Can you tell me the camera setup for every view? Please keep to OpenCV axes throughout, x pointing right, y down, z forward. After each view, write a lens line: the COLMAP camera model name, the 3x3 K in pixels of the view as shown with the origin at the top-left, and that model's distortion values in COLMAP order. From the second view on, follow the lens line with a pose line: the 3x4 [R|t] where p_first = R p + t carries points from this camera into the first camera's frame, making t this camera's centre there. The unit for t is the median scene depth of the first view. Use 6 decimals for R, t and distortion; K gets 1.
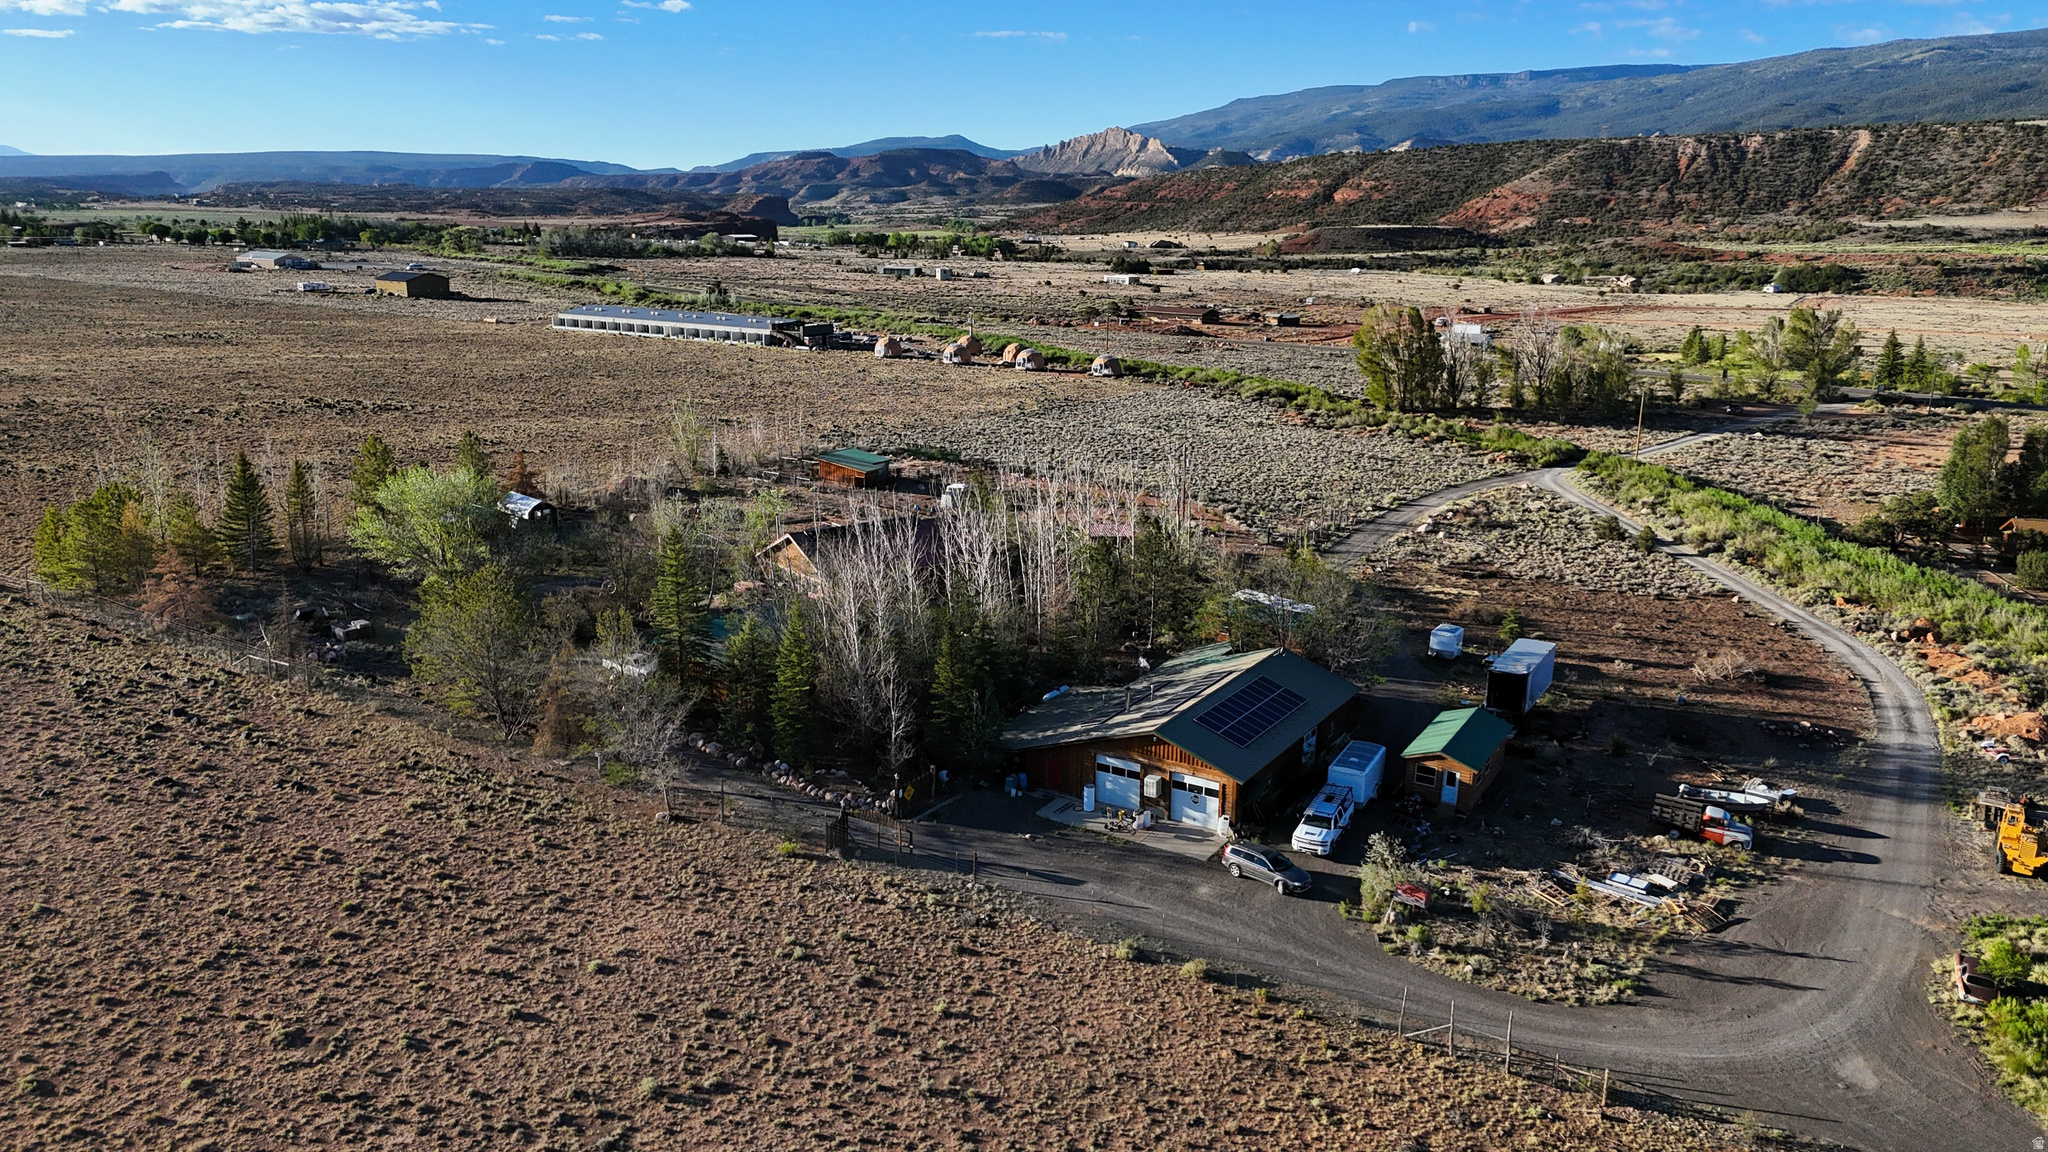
lens RADIAL K [[1469.7, 0, 1024.0], [0, 1469.7, 576.0], [0, 0, 1]] dist [0.080942, -0.050217]
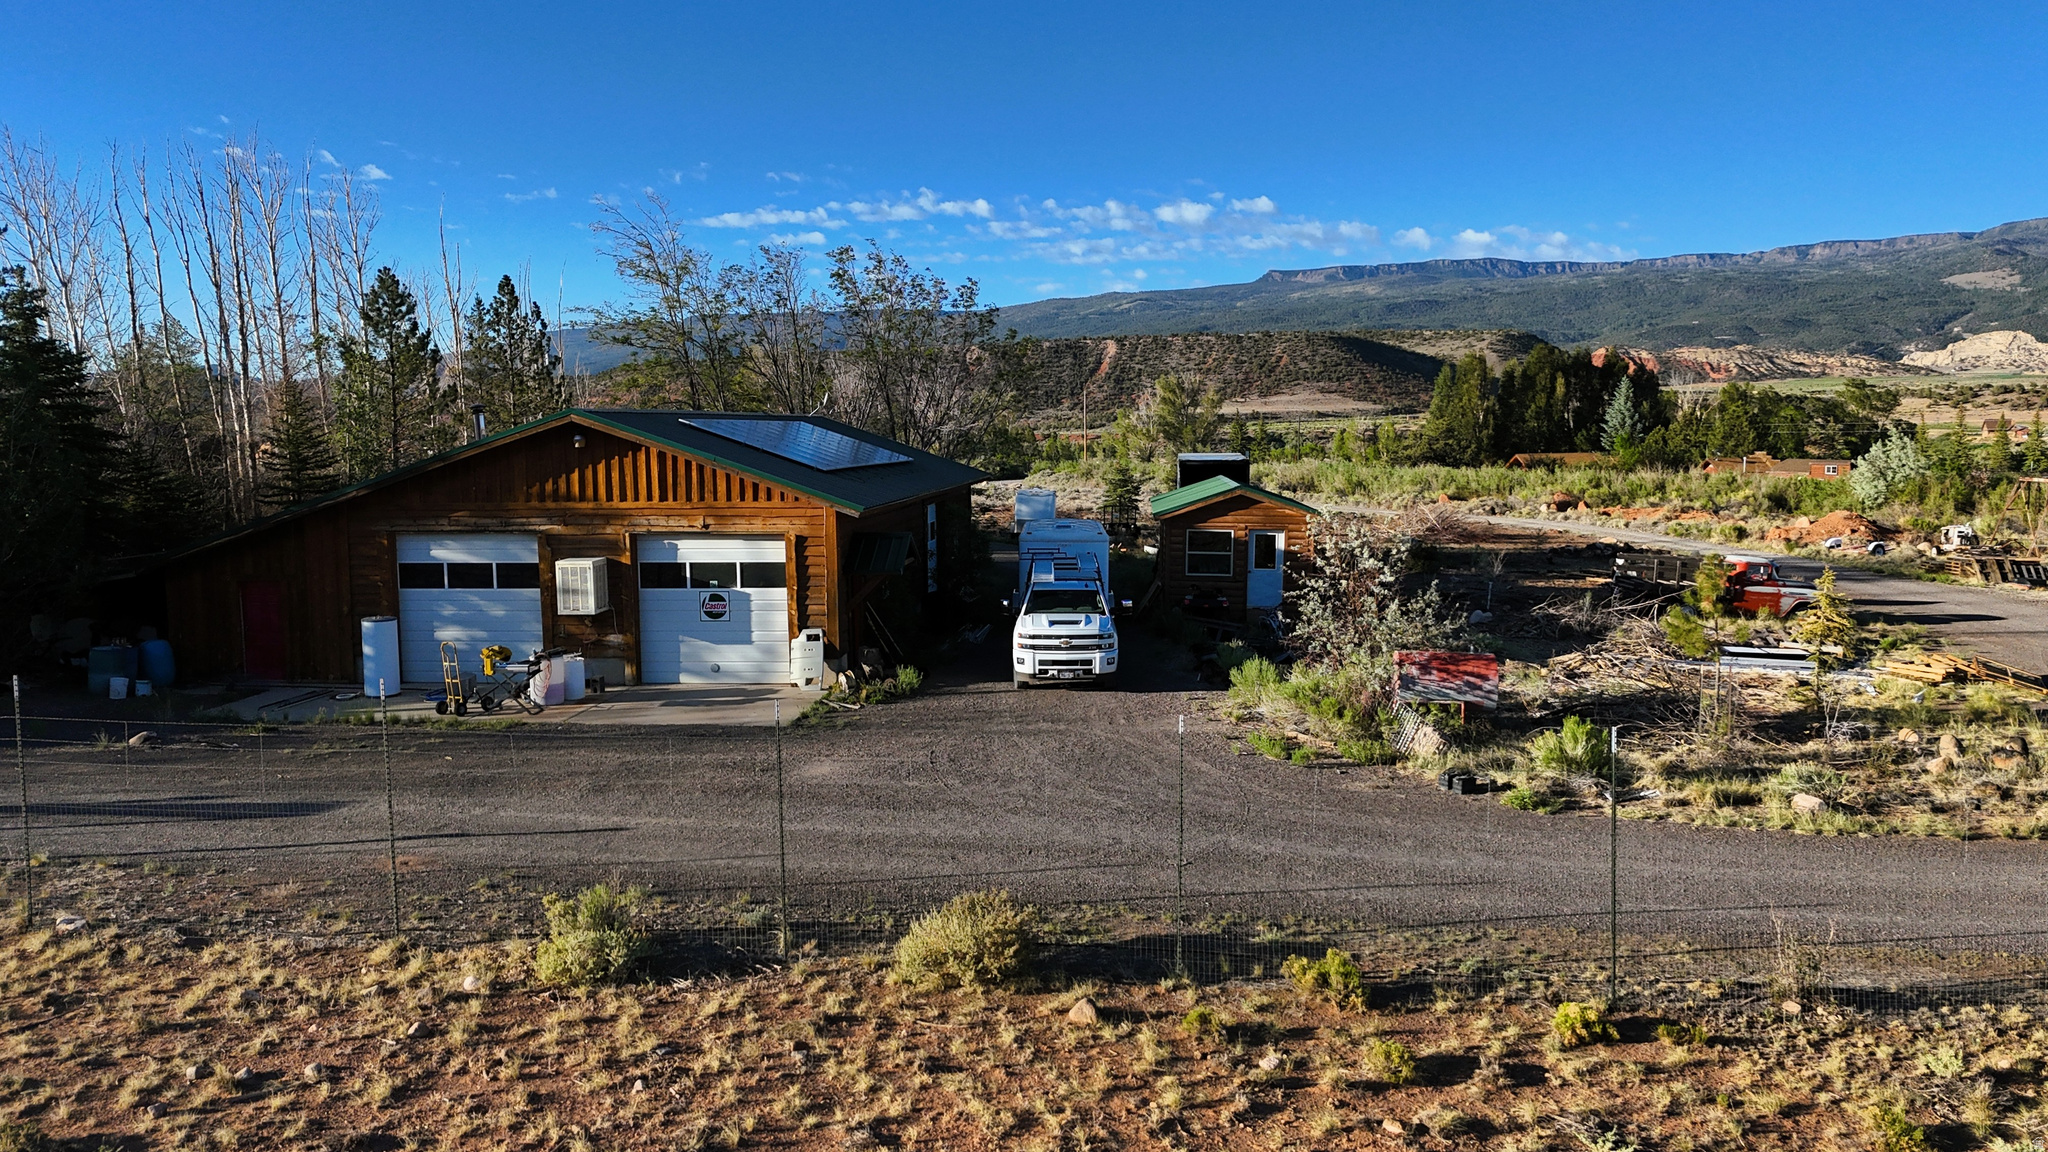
lens RADIAL K [[1469.7, 0, 1024.0], [0, 1469.7, 576.0], [0, 0, 1]] dist [0.080942, -0.050217]
pose [[0.900806, -0.051572, 0.431148, 0.031232], [0.116084, 0.985384, -0.124669, 0.192138], [-0.418417, 0.162352, 0.893627, 0.641038]]
